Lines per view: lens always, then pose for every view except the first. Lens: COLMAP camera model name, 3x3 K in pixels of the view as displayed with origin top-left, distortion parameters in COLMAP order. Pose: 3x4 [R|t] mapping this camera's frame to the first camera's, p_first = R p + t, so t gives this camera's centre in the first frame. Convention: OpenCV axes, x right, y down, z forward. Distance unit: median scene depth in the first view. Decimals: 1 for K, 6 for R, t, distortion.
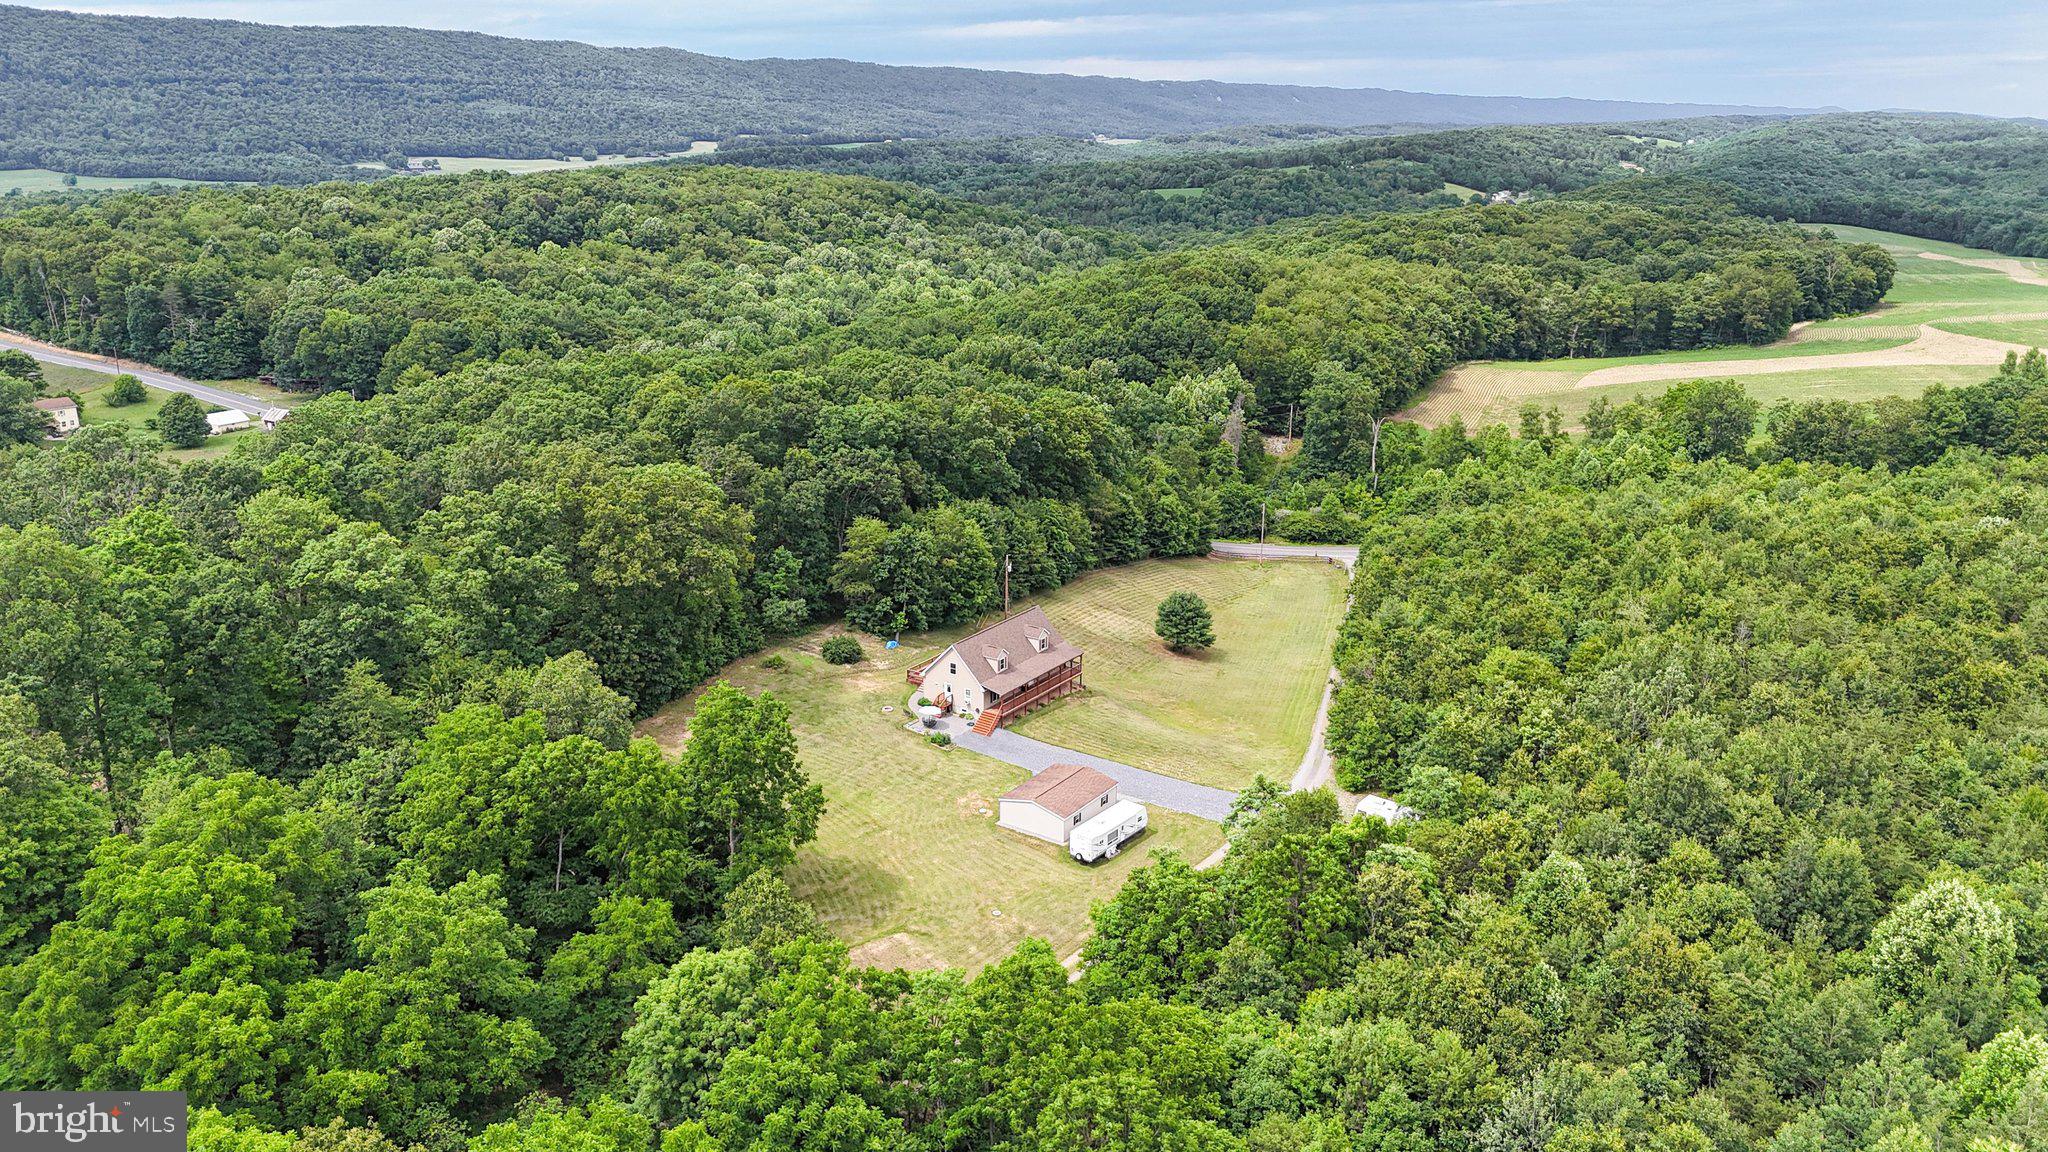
lens RADIAL K [[1521.4, 0, 1024.0], [0, 1521.4, 576.0], [0, 0, 1]] dist [0.128982, -0.170231]
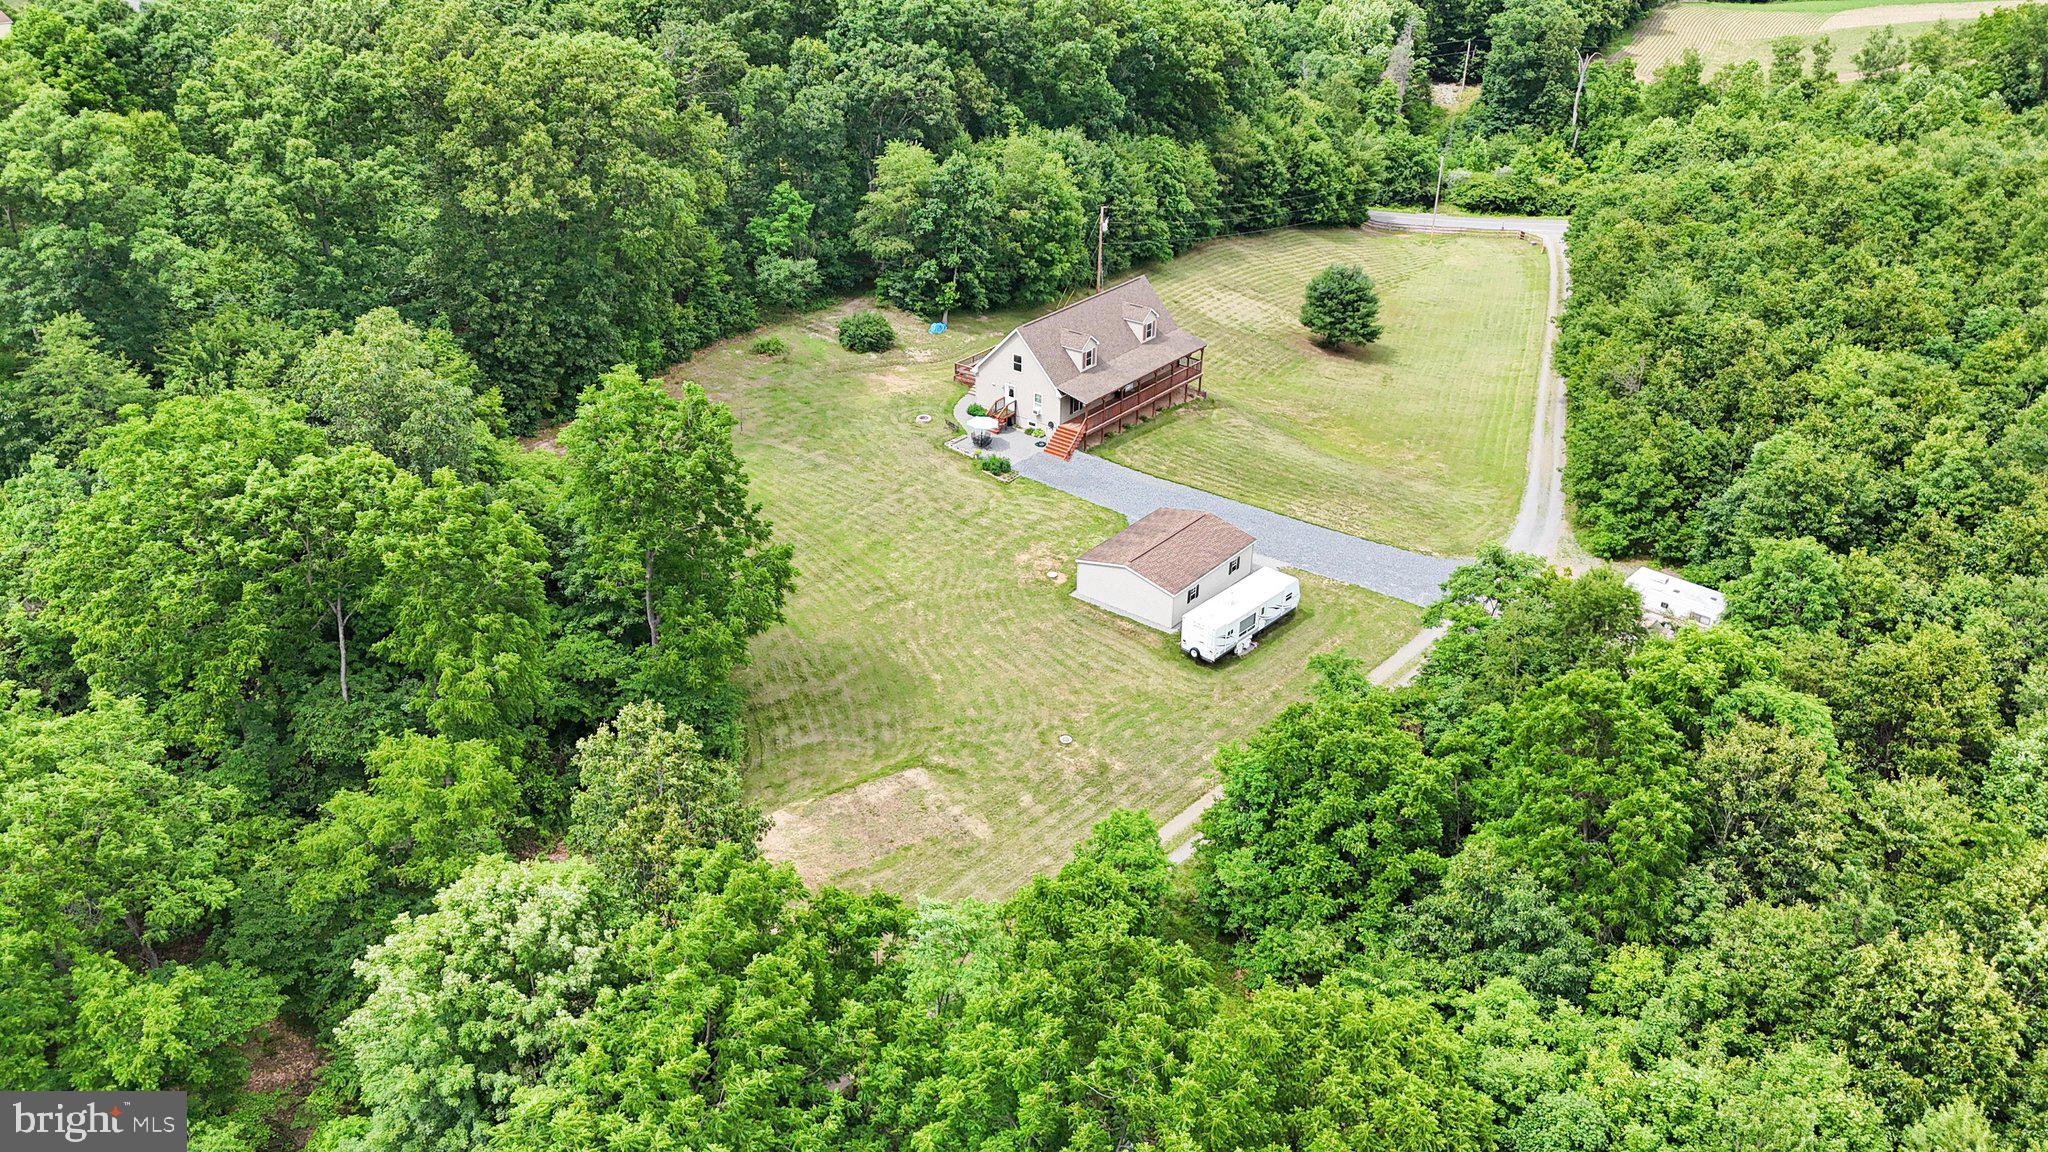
lens RADIAL K [[1521.4, 0, 1024.0], [0, 1521.4, 576.0], [0, 0, 1]] dist [0.128982, -0.170231]
pose [[0.997786, 0.033535, -0.057432, -0.000544], [-0.021849, 0.980921, 0.193176, 0.020392], [0.062814, -0.191494, 0.979482, 0.281932]]
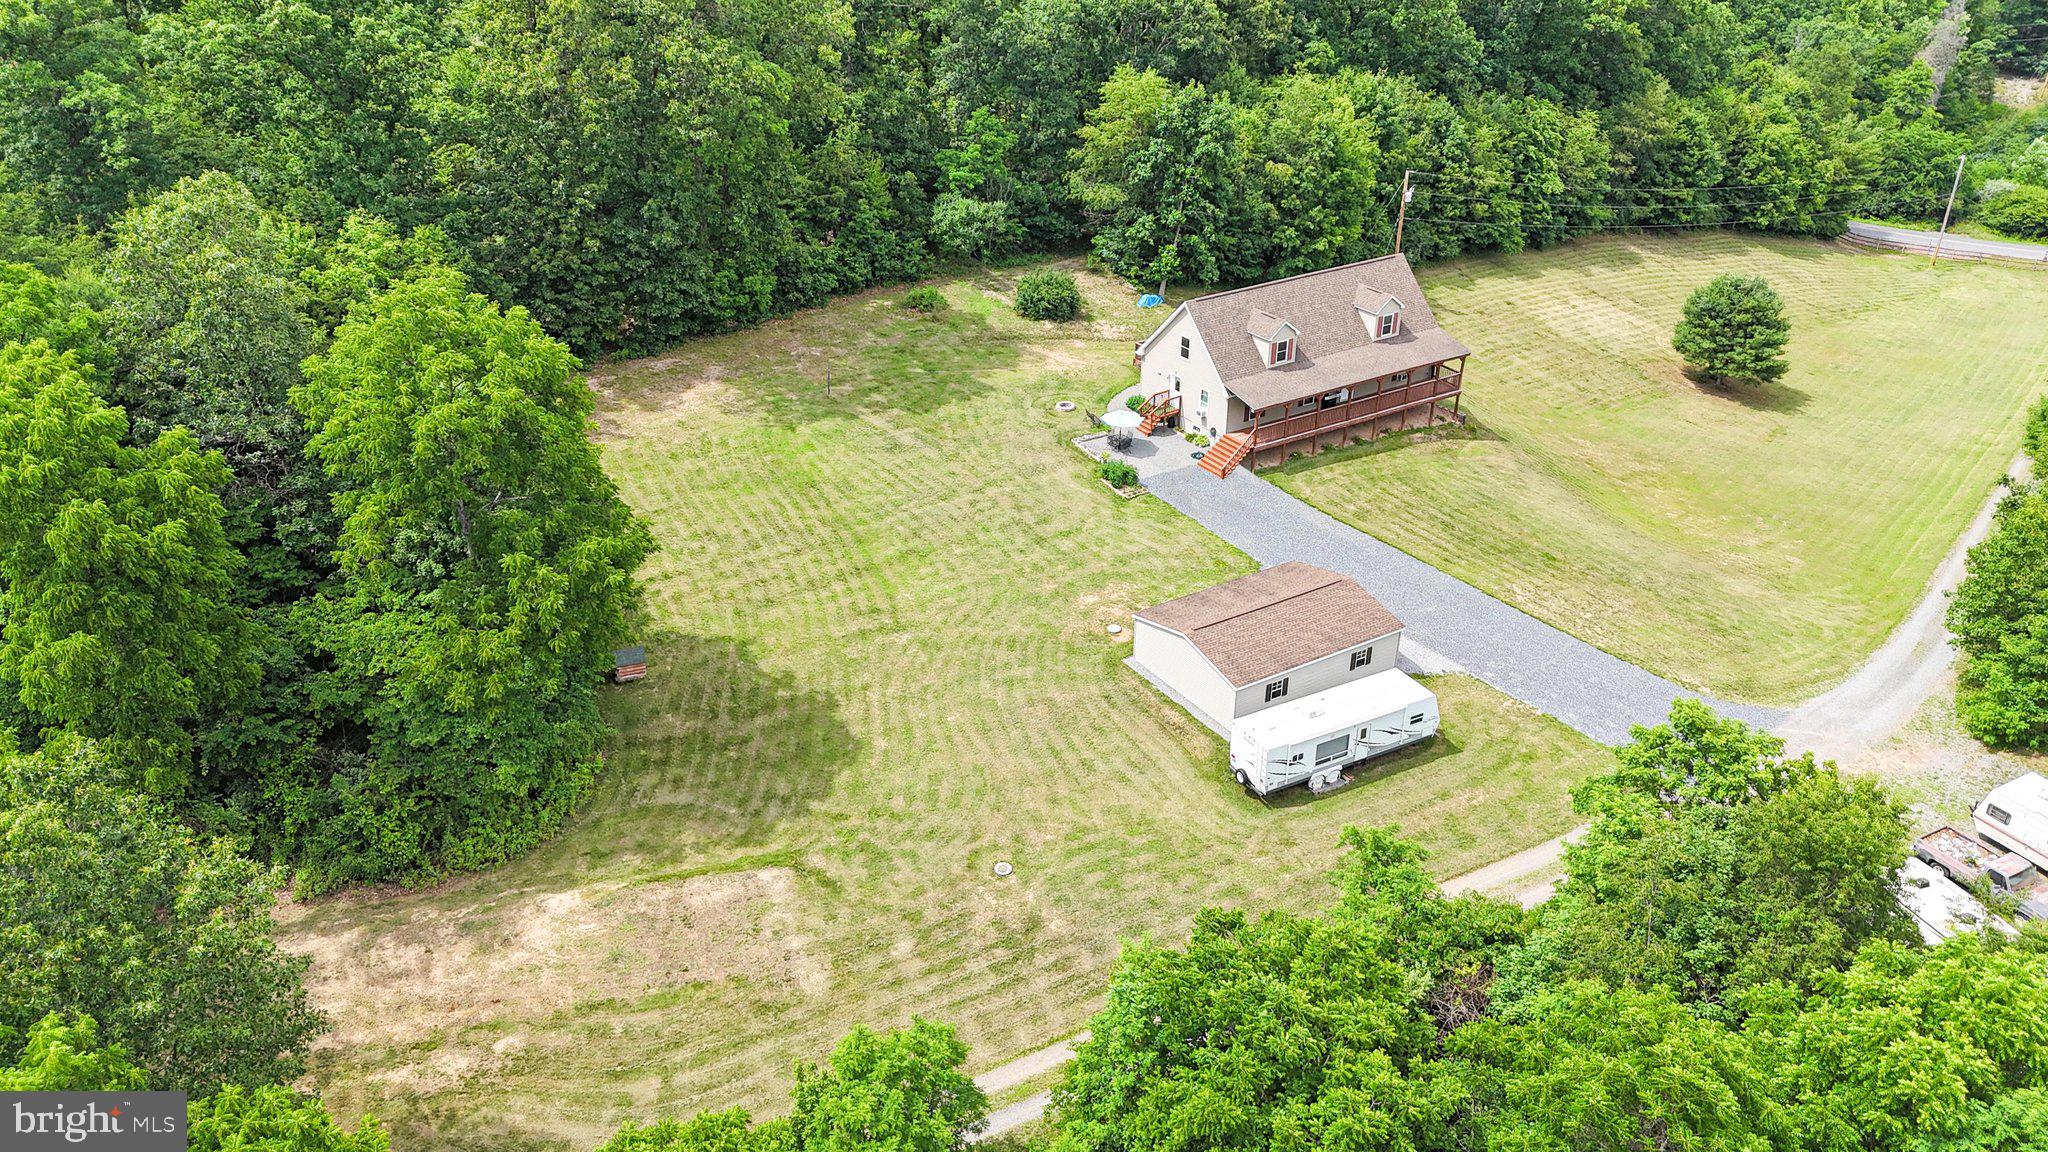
lens RADIAL K [[1523.7, 0, 1022.8], [0, 1523.7, 570.9], [0, 0, 1]] dist [0.080980, -0.068798]
pose [[0.918027, 0.180837, -0.352879, 0.097908], [-0.109598, 0.971000, 0.212476, 0.027586], [0.381069, -0.156384, 0.911224, 0.448144]]
